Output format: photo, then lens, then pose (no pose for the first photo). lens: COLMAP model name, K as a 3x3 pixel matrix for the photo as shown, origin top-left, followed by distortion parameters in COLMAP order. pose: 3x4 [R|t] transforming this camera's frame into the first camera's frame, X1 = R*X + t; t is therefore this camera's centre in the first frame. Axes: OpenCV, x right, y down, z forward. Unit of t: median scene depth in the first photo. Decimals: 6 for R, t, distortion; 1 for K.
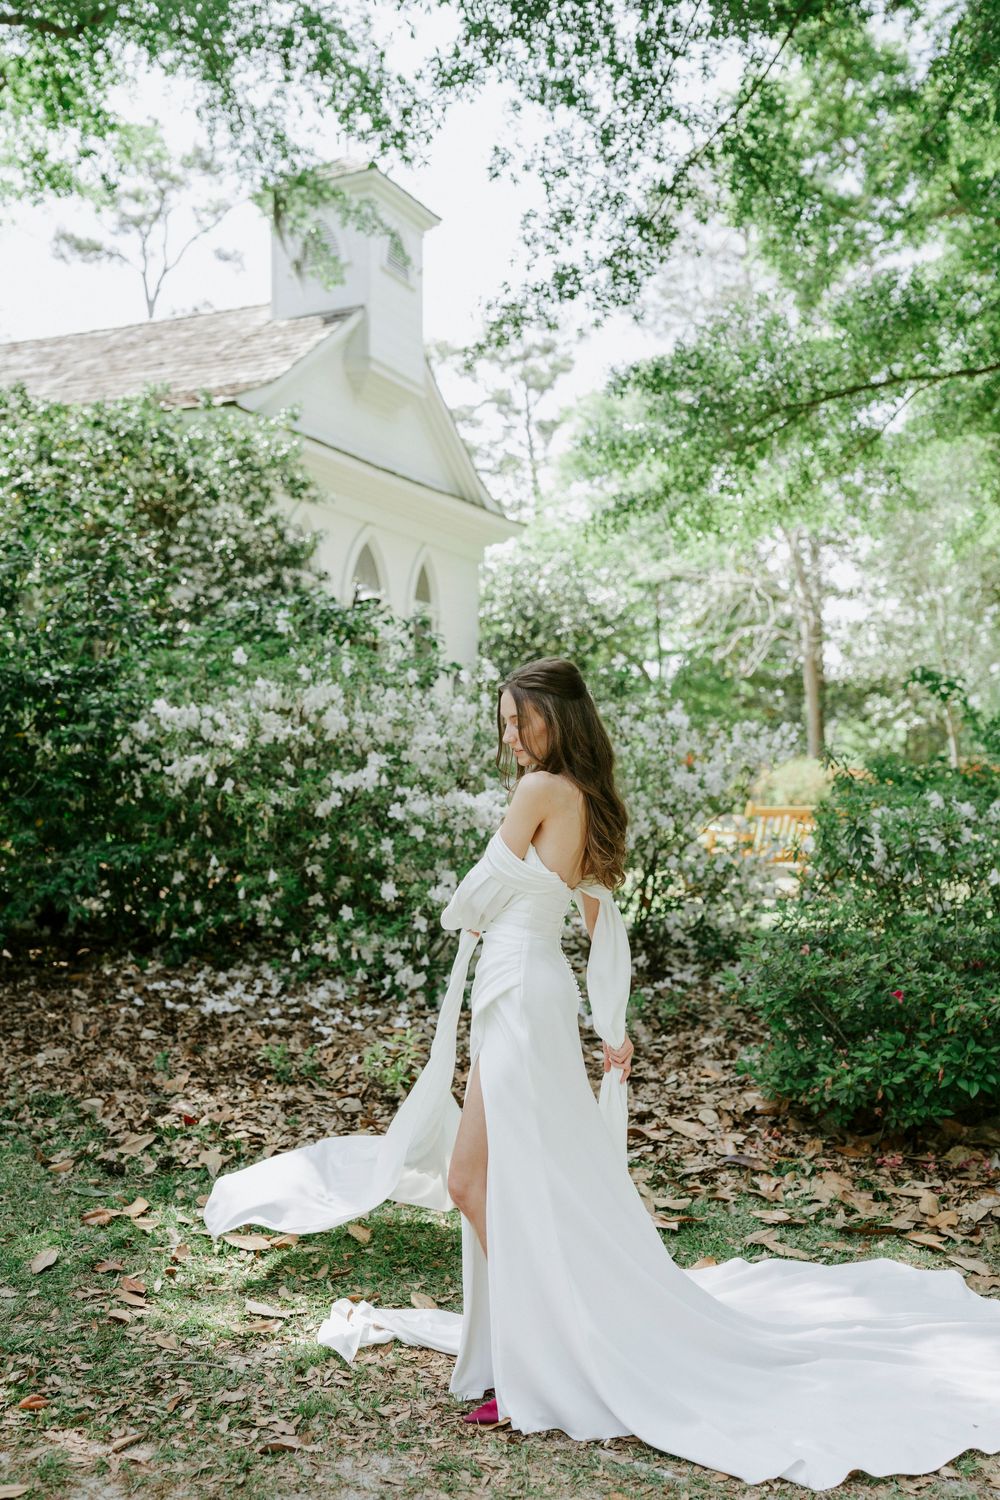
lens RADIAL K [[1438.2, 0, 468.8], [0, 1438.2, 750.6], [0, 0, 1]] dist [0.000953, 0.018755]
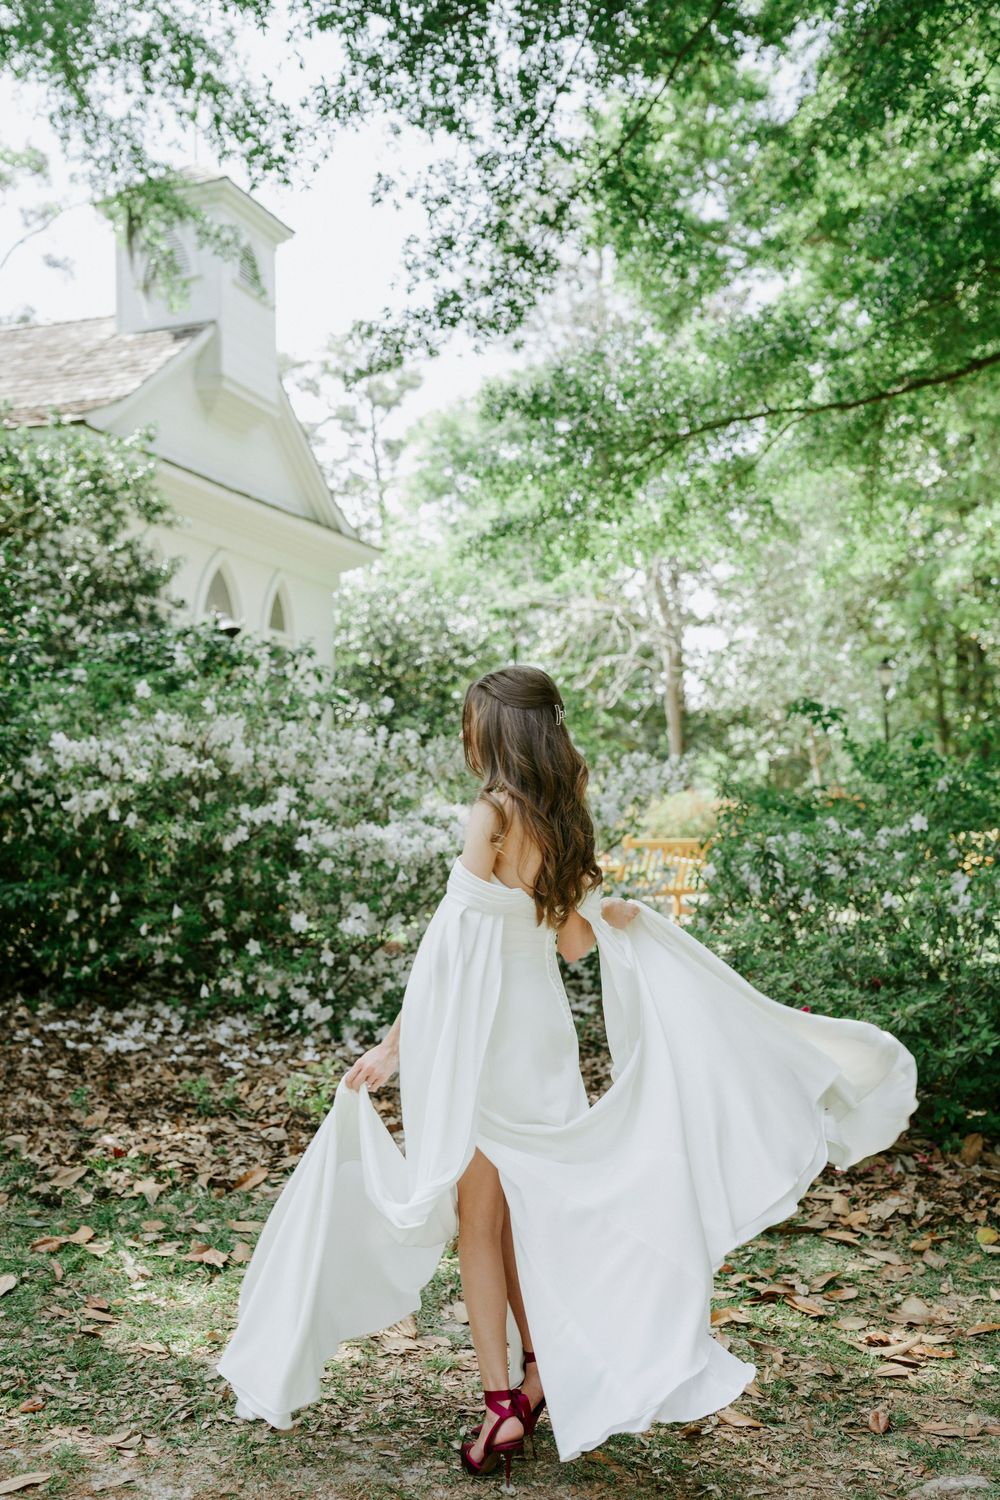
lens RADIAL K [[1536.2, 0, 449.1], [0, 1536.2, 767.2], [0, 0, 1]] dist [0.001784, -0.000566]
pose [[0.995339, -0.007314, 0.096157, -0.048181], [0.008547, 0.999886, -0.012412, 0.002638], [-0.096055, 0.013176, 0.995289, -0.066883]]
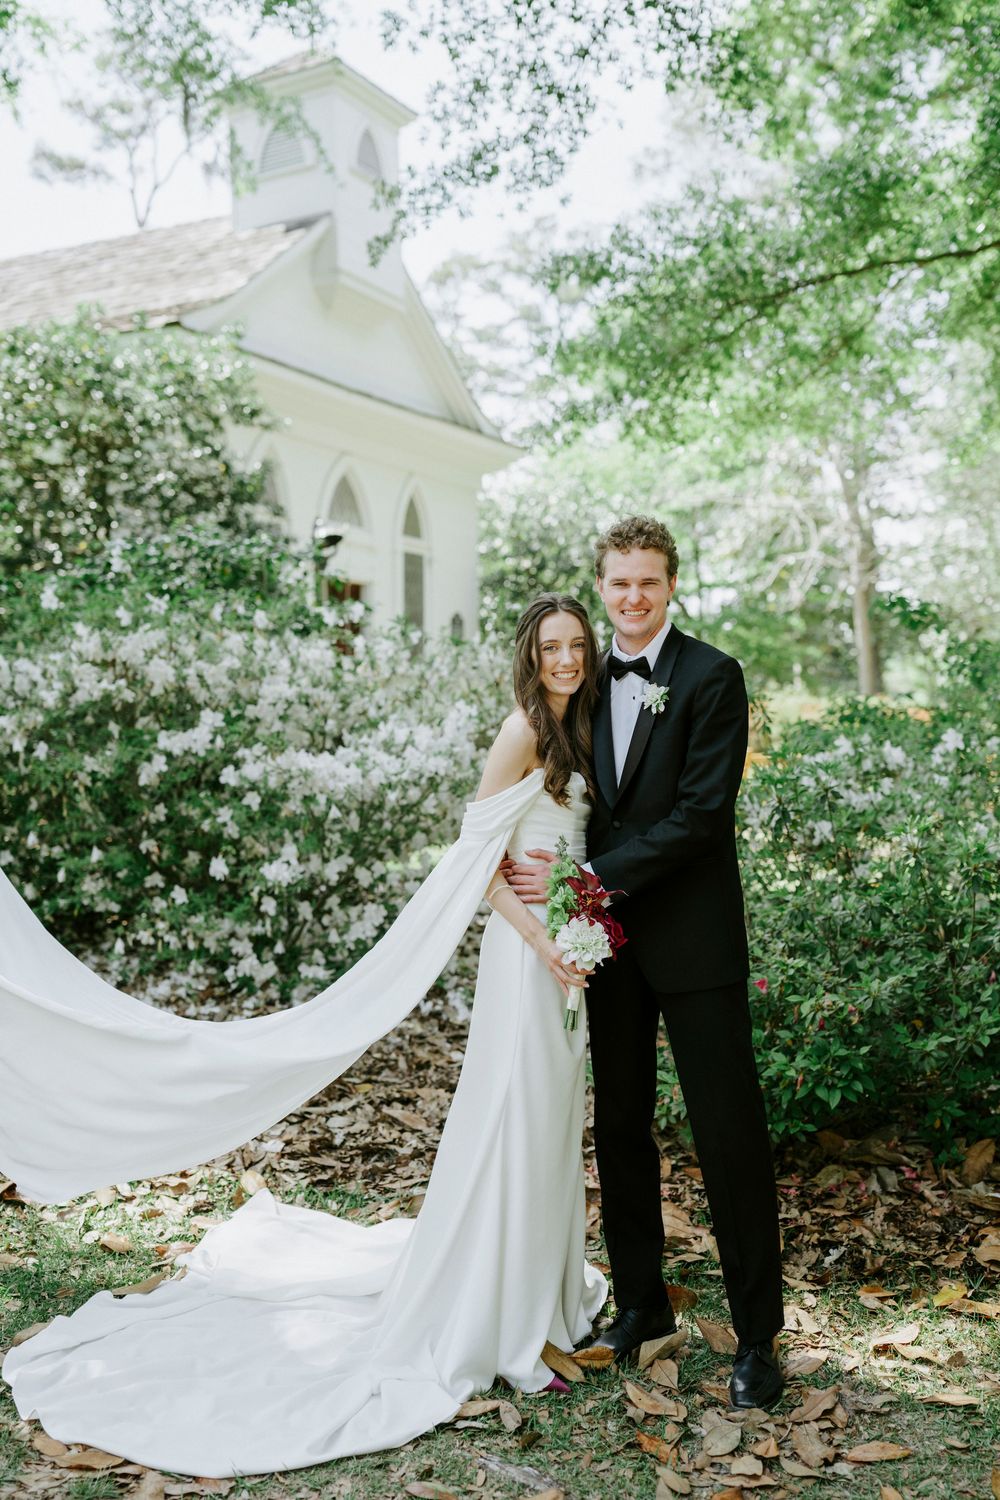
lens RADIAL K [[1544.8, 0, 502.9], [0, 1544.8, 706.8], [0, 0, 1]] dist [0.004255, -0.008199]
pose [[0.999315, -0.027856, -0.024371, 0.128143], [0.027976, 0.999598, 0.004592, 0.001039], [0.024233, -0.005270, 0.999692, 0.076305]]
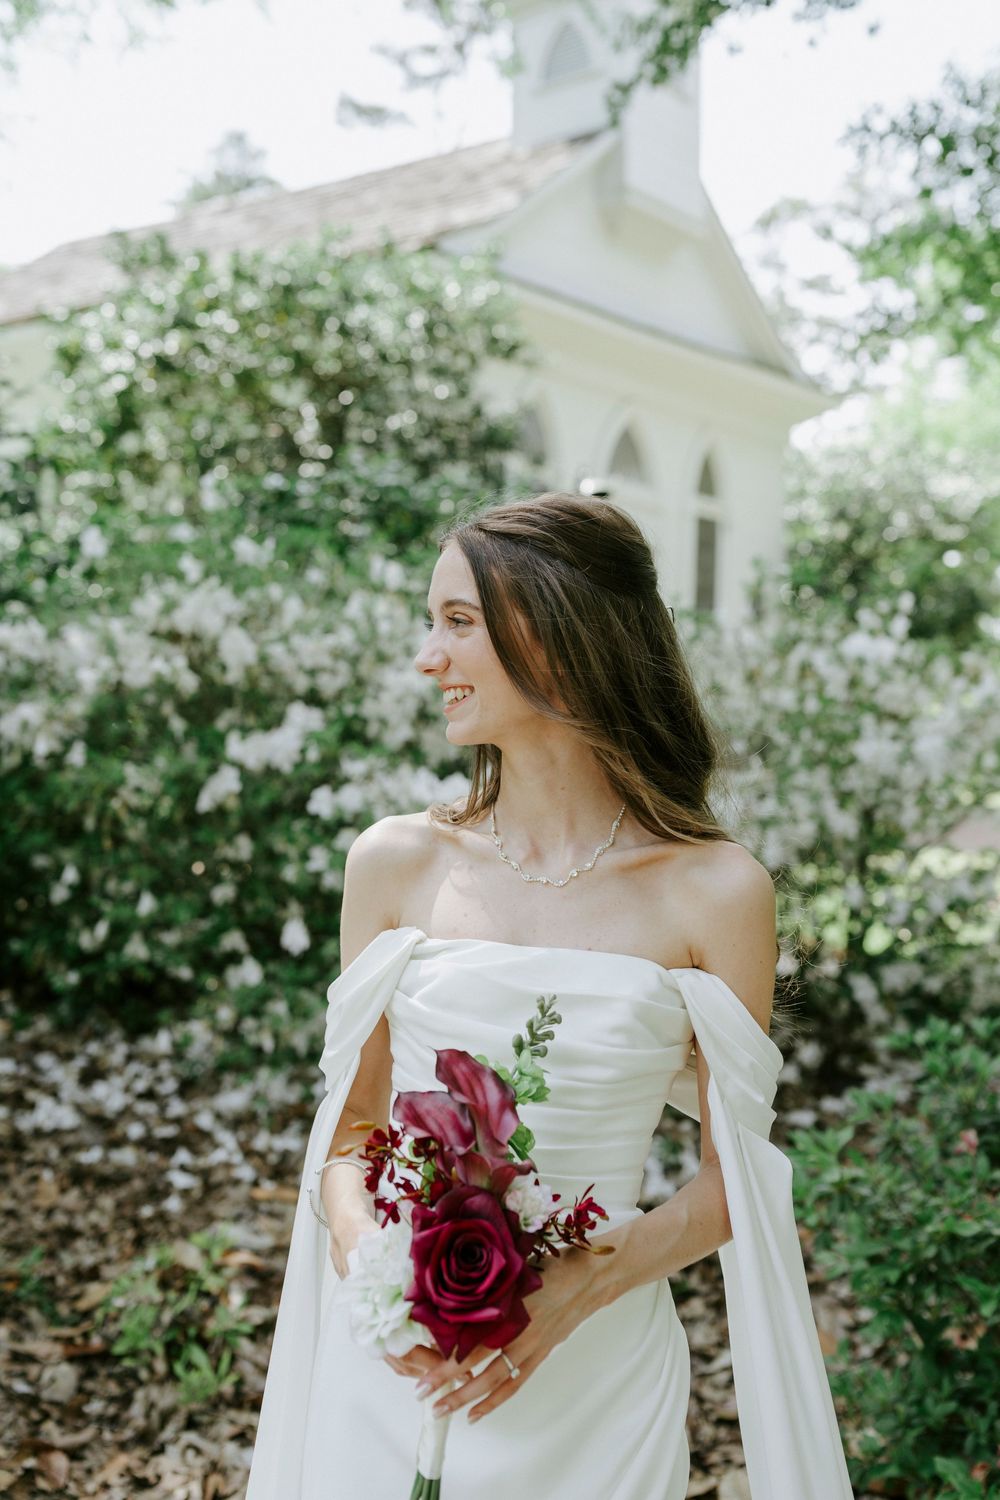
lens RADIAL K [[1602.2, 0, 497.1], [0, 1602.2, 645.4], [0, 0, 1]] dist [0.000800, -0.003893]
pose [[0.973478, -0.000512, -0.228780, 0.158251], [-0.004985, 0.999713, -0.023446, -0.006982], [0.228726, 0.023964, 0.973196, 0.356189]]
